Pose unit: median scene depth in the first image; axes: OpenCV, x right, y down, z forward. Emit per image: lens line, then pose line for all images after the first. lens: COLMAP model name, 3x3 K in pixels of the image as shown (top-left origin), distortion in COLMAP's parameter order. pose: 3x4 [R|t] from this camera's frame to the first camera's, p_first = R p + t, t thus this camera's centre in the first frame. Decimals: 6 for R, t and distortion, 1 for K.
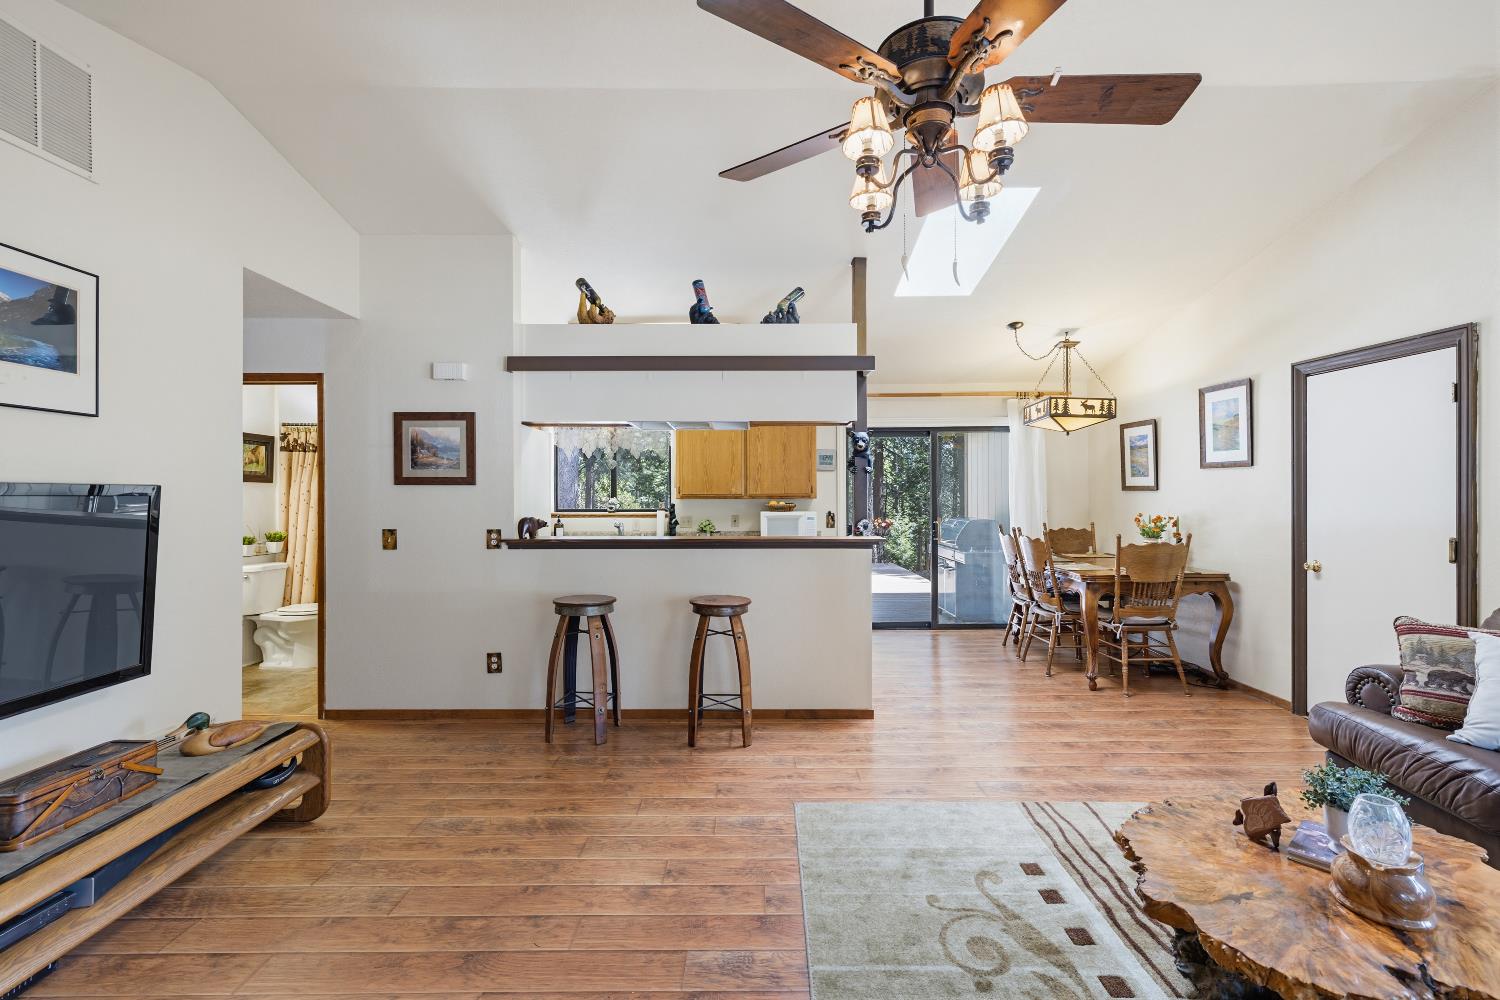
lens RADIAL K [[646.4, 0, 752.7], [0, 646.4, 493.0], [0, 0, 1]] dist [0.000930, 0.000090]
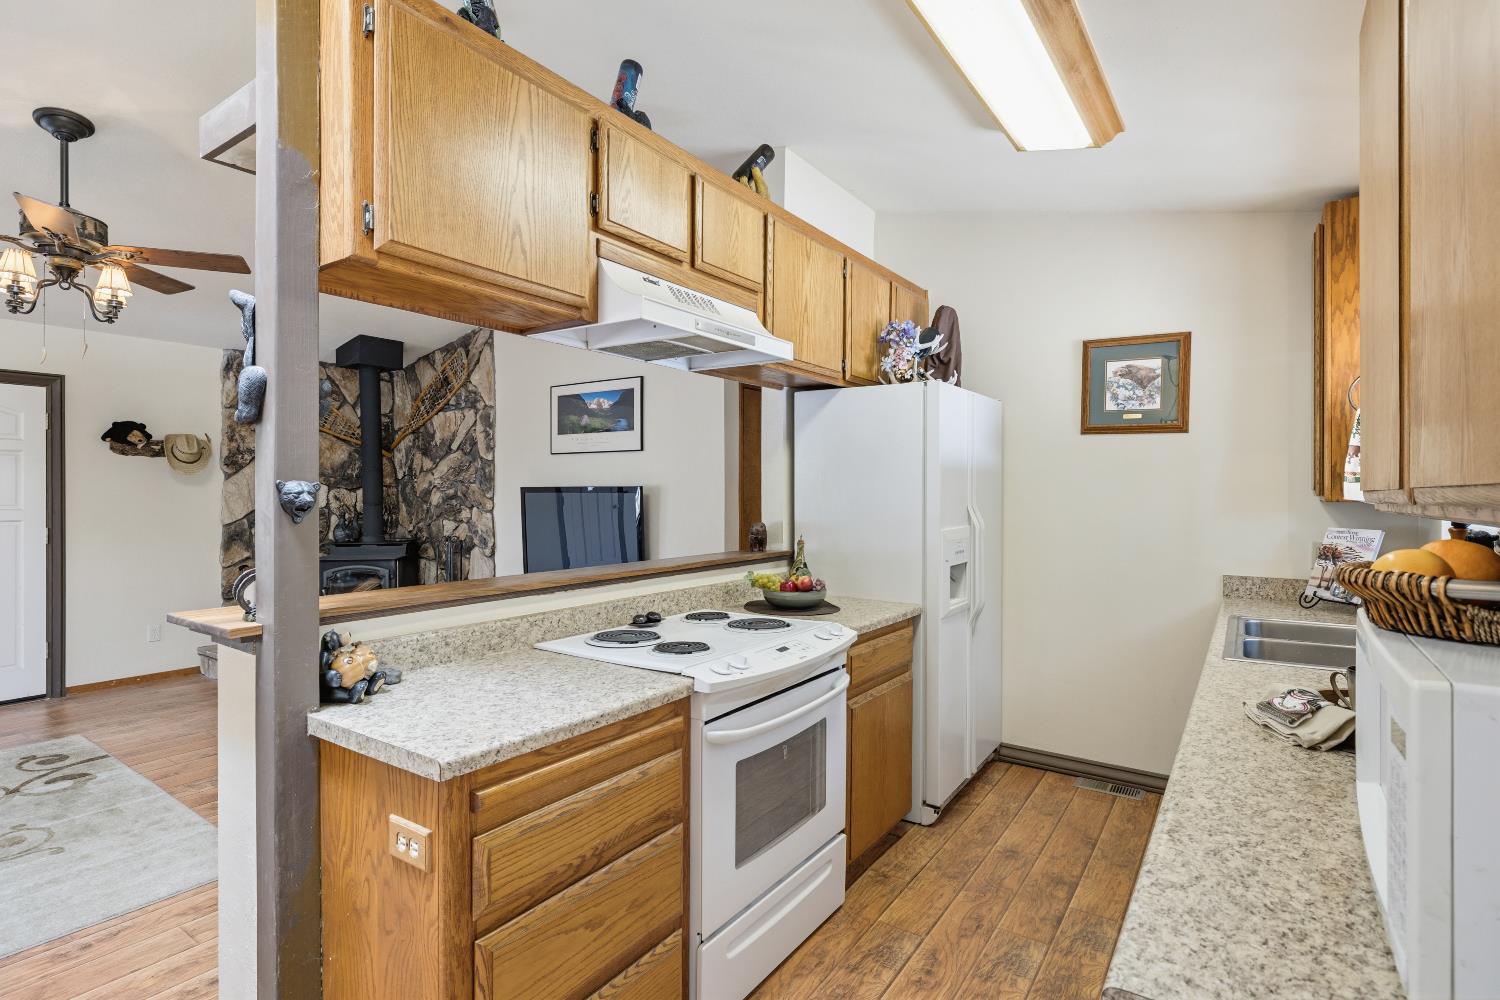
lens RADIAL K [[749.2, 0, 750.6], [0, 749.2, 493.1], [0, 0, 1]] dist [-0.001240, -0.000317]
pose [[-0.566549, 0.000329, -0.824028, 0.502630], [-0.001238, 0.999998, 0.001251, 0.003044], [0.824027, 0.001729, -0.566548, 2.056476]]
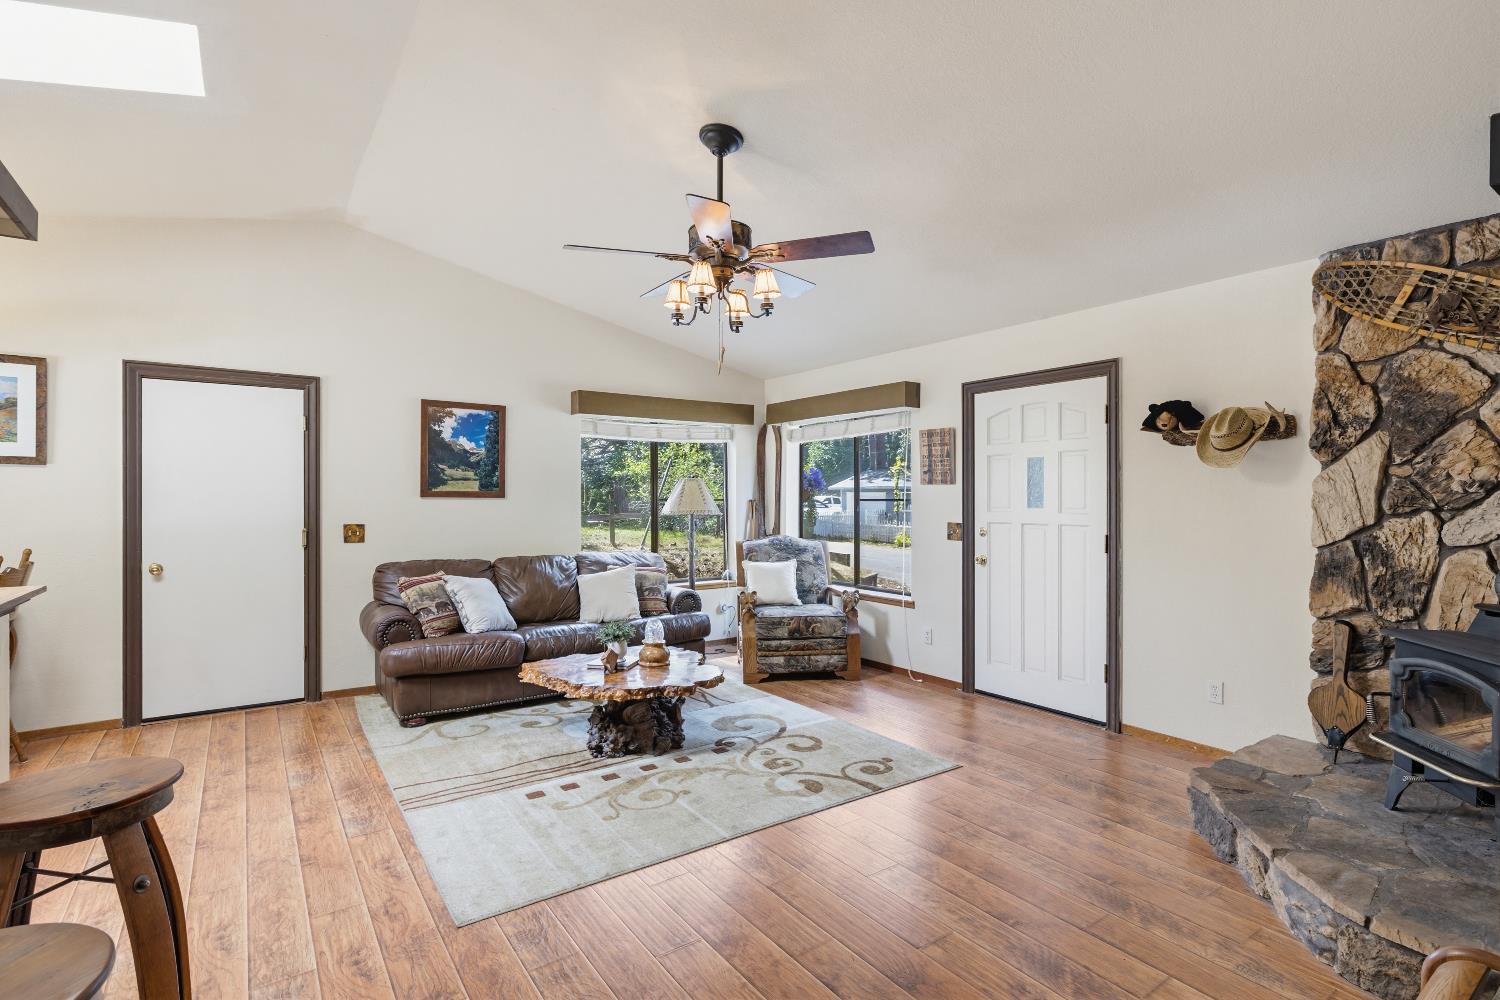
lens RADIAL K [[722.6, 0, 750.0], [0, 722.6, 500.0], [0, 0, 1]] dist [-0.000261, -0.000238]
pose [[-0.573678, -0.002055, 0.819078, -0.770967], [0.003346, 0.999983, 0.004852, 0.005779], [-0.819074, 0.005525, -0.573661, 1.188154]]
